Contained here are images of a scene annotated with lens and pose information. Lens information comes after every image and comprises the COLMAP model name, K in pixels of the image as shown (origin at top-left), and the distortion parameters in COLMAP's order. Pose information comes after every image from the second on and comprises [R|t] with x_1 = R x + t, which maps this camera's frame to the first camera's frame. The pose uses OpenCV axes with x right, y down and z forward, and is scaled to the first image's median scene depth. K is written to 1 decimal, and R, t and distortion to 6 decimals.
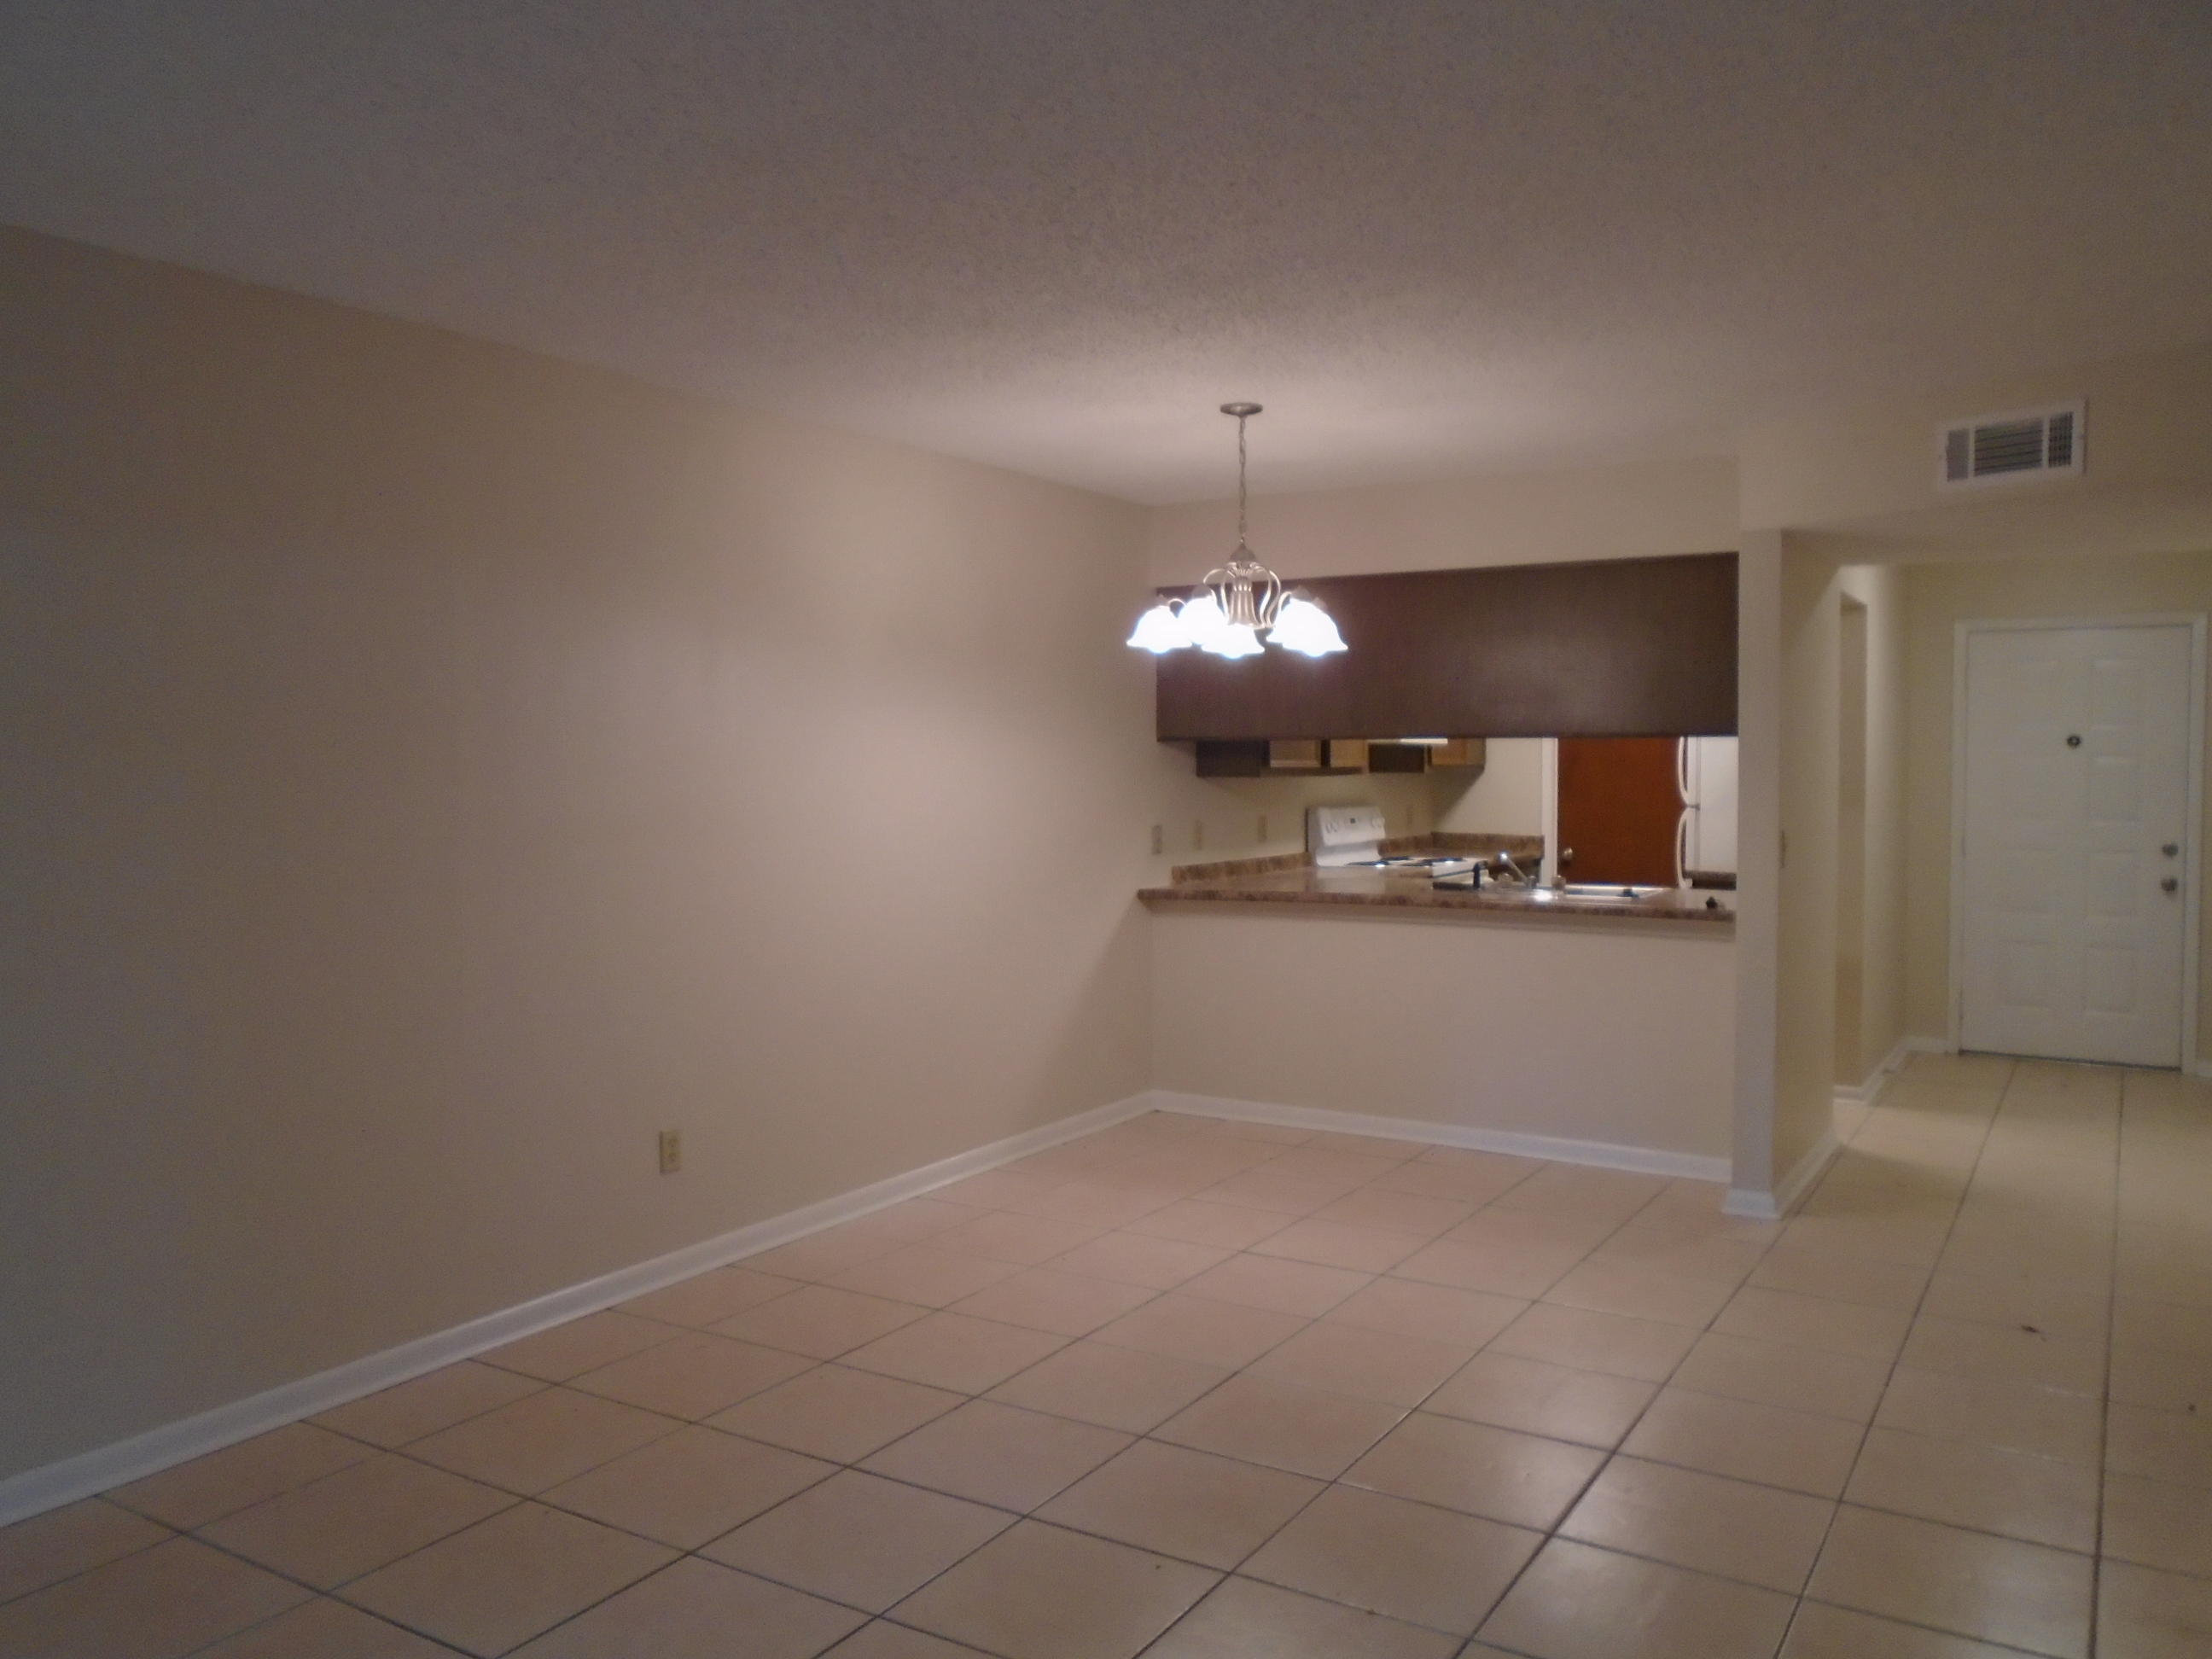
lens RADIAL K [[1689.1, 0, 1106.7], [0, 1689.1, 824.7], [0, 0, 1]] dist [-0.024753, 0.017371]
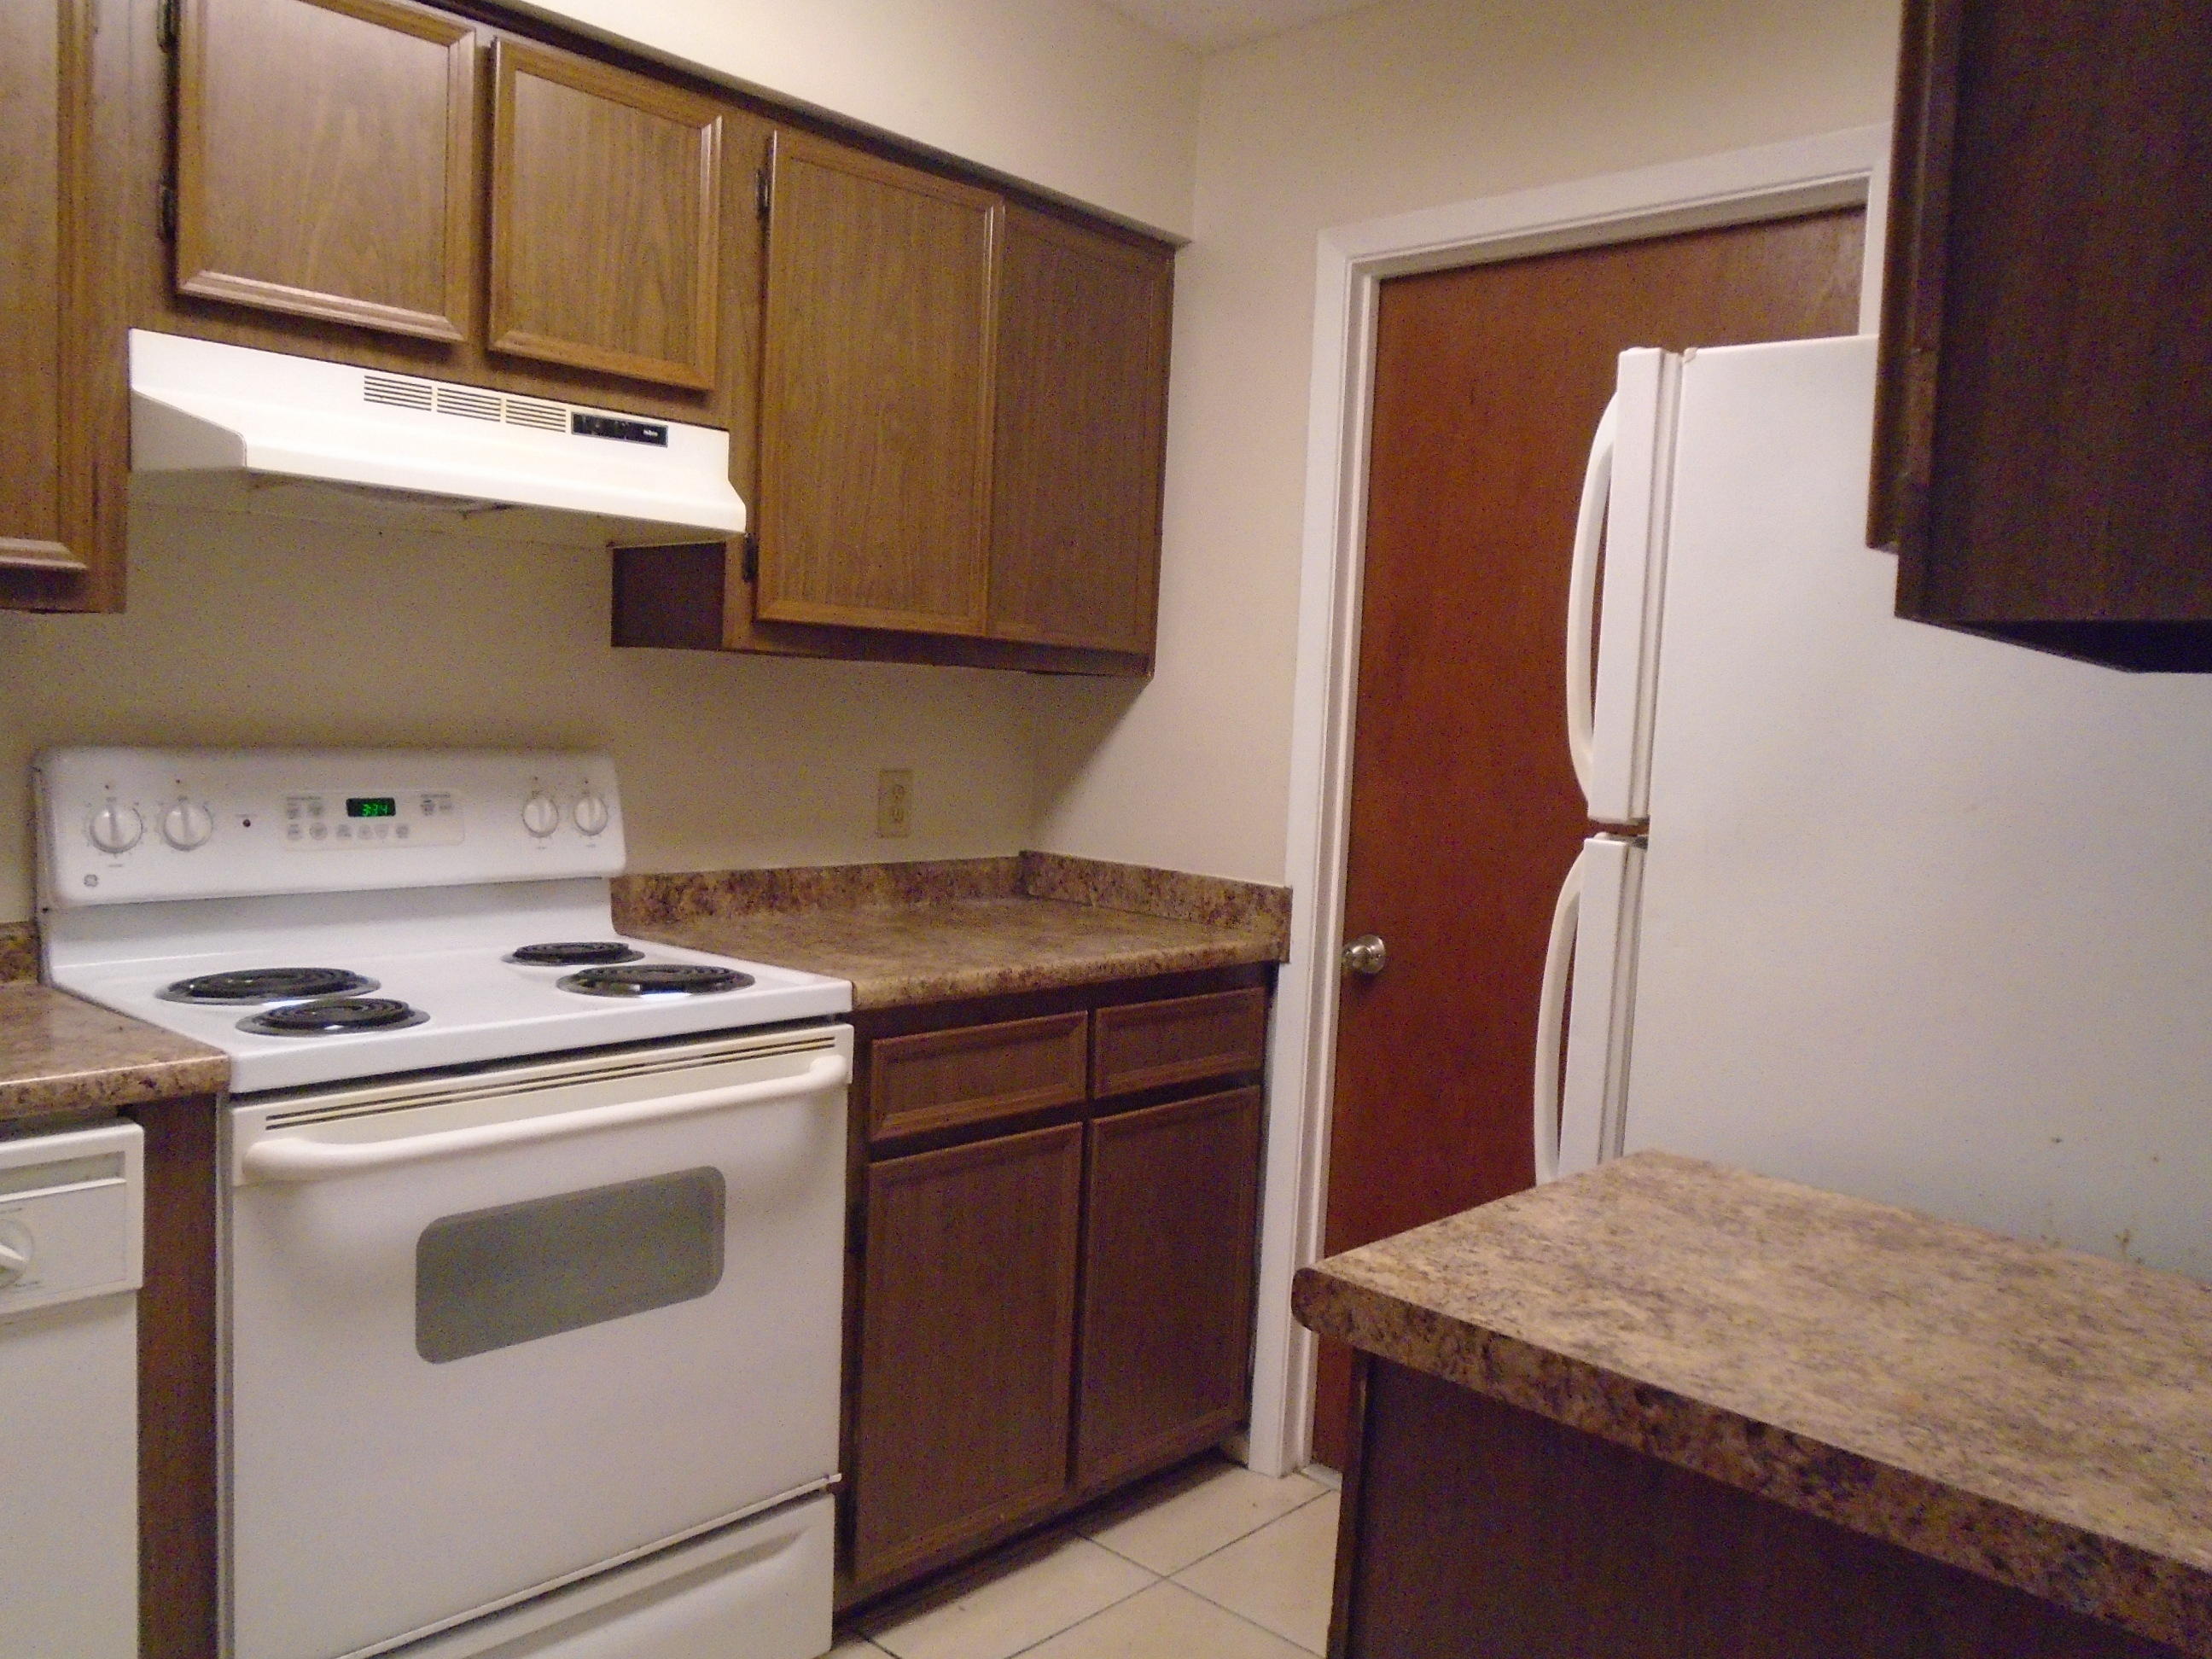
lens RADIAL K [[1689.1, 0, 1108.4], [0, 1689.1, 824.5], [0, 0, 1]] dist [-0.024753, 0.017371]
pose [[0.972791, 0.056598, -0.224665, 0.374202], [-0.048688, 0.997989, 0.040595, -0.018507], [0.226511, -0.028551, 0.973590, 0.894161]]
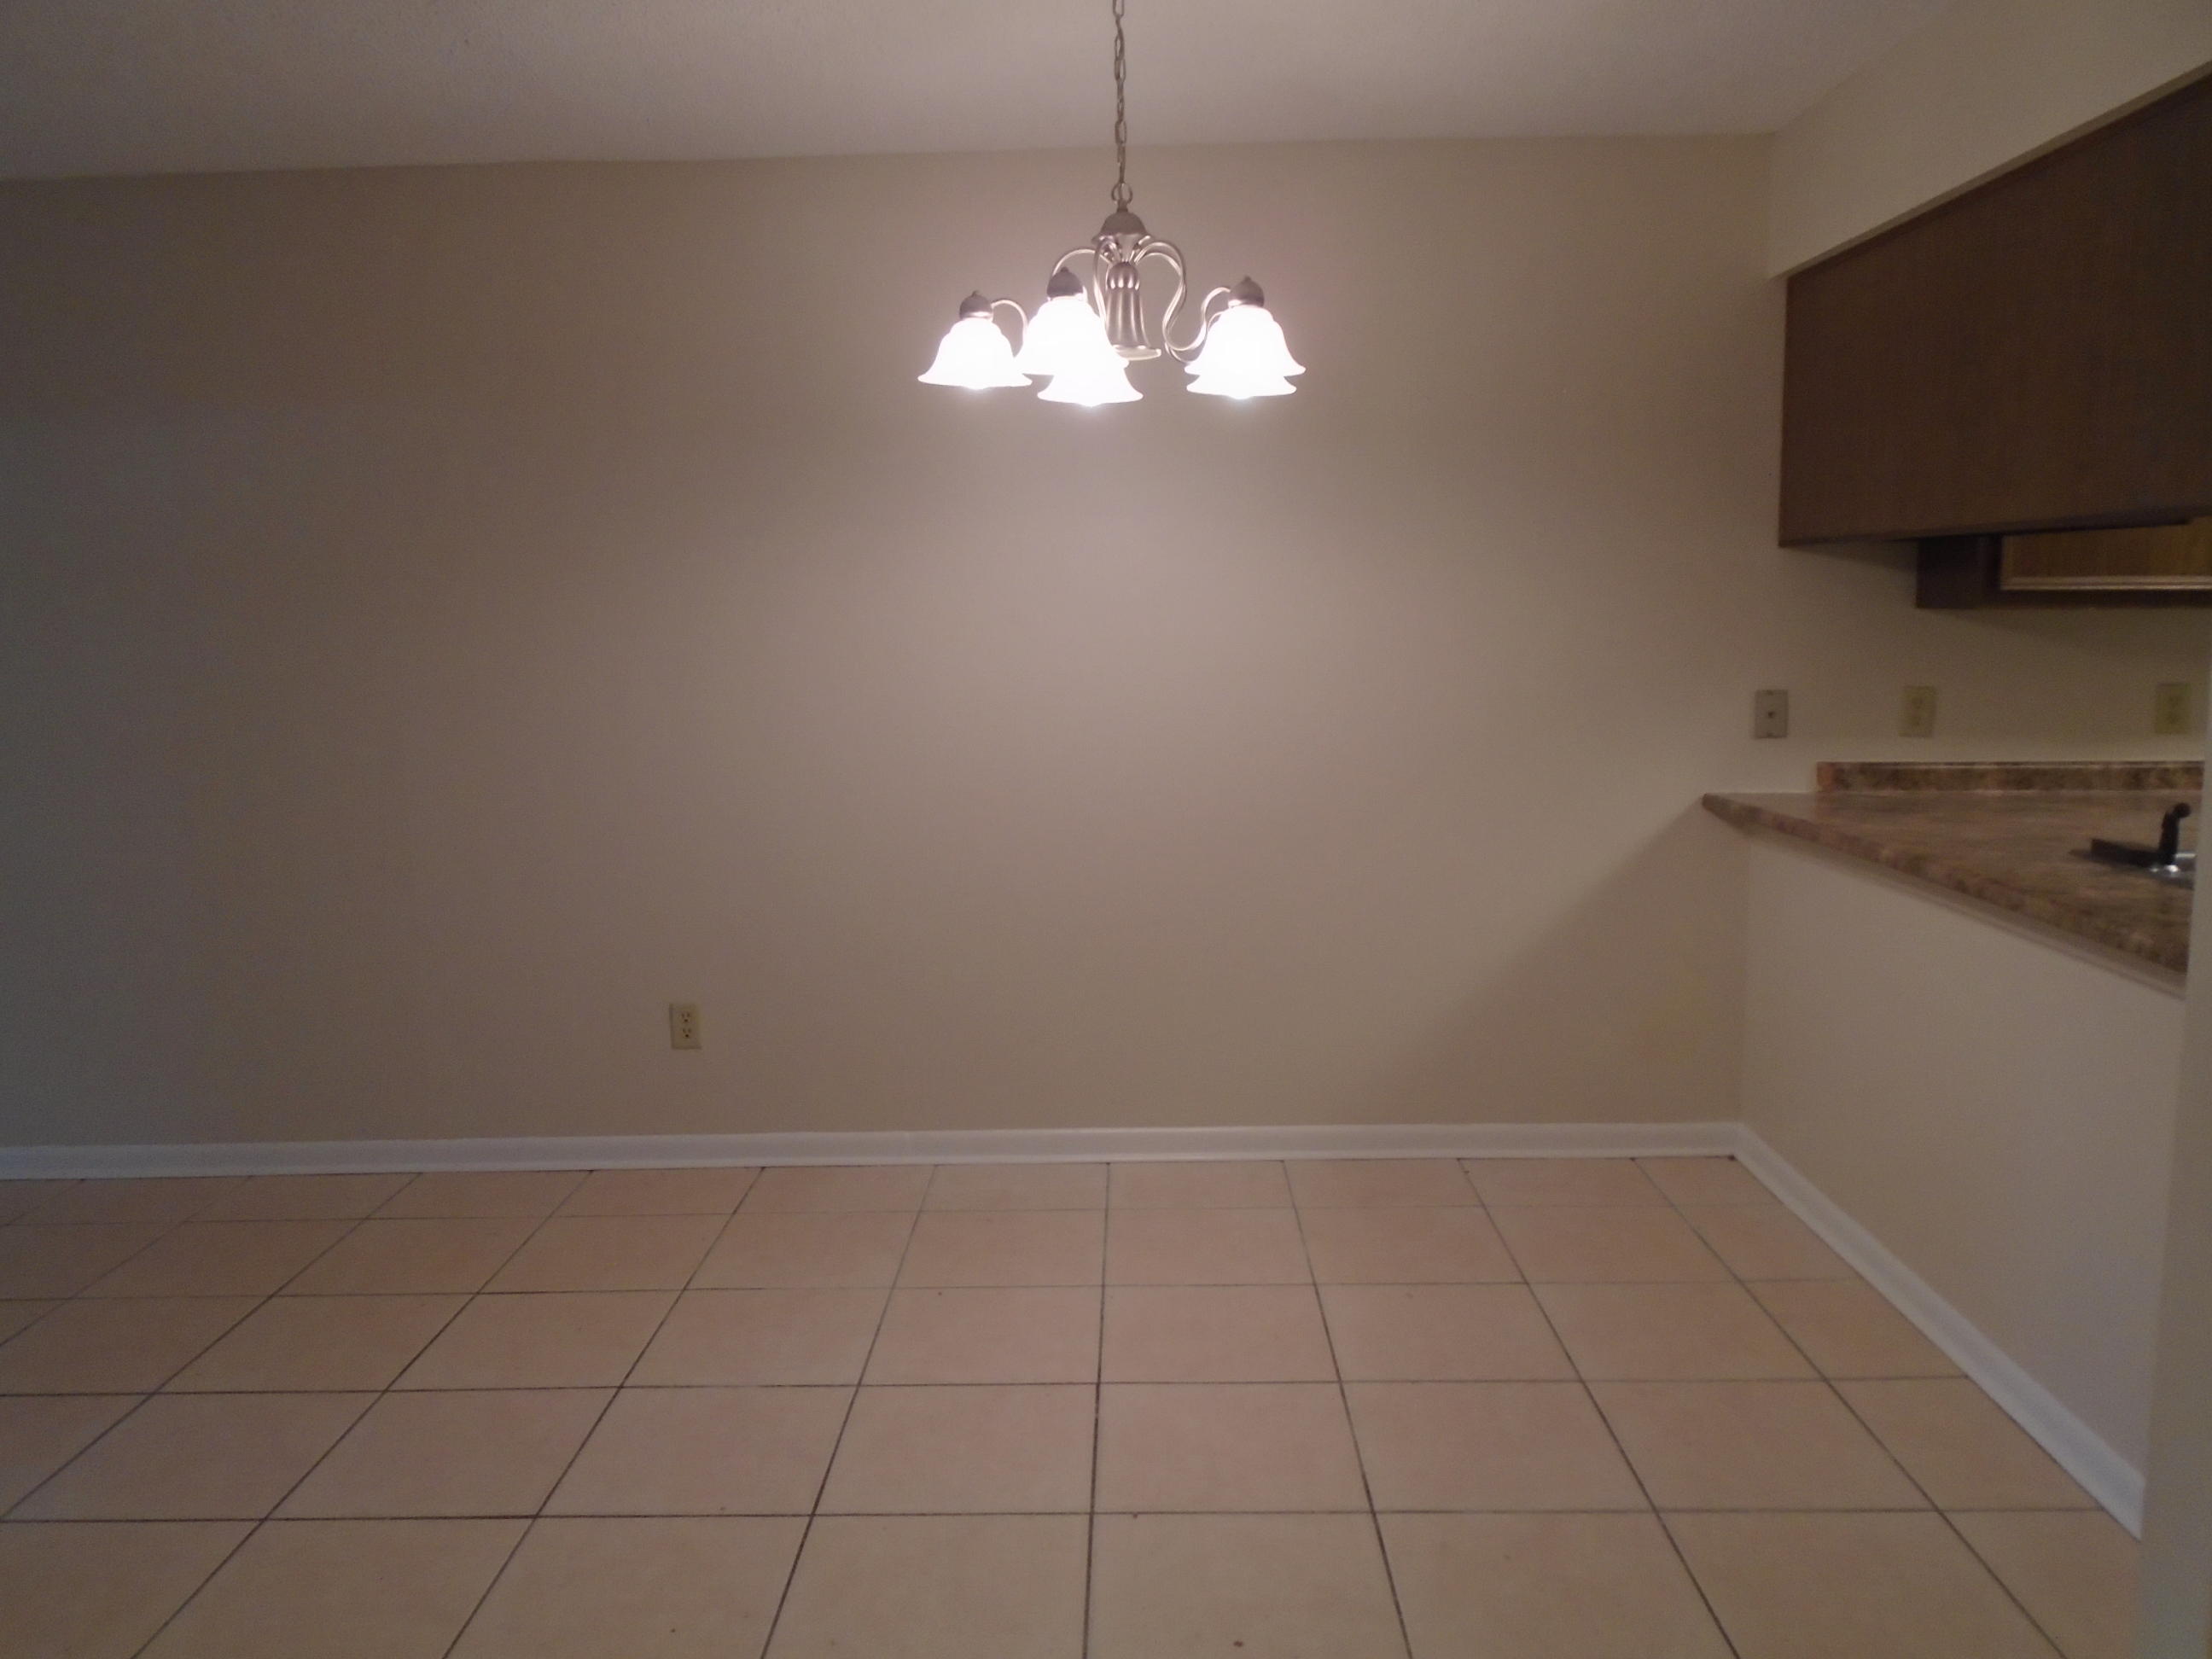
lens RADIAL K [[1689.1, 0, 1102.0], [0, 1689.1, 815.4], [0, 0, 1]] dist [-0.024753, 0.017371]
pose [[0.532896, 0.125471, -0.836827, 0.386158], [-0.026805, 0.990952, 0.131511, -0.026130], [0.845756, -0.047650, 0.531438, 0.464645]]
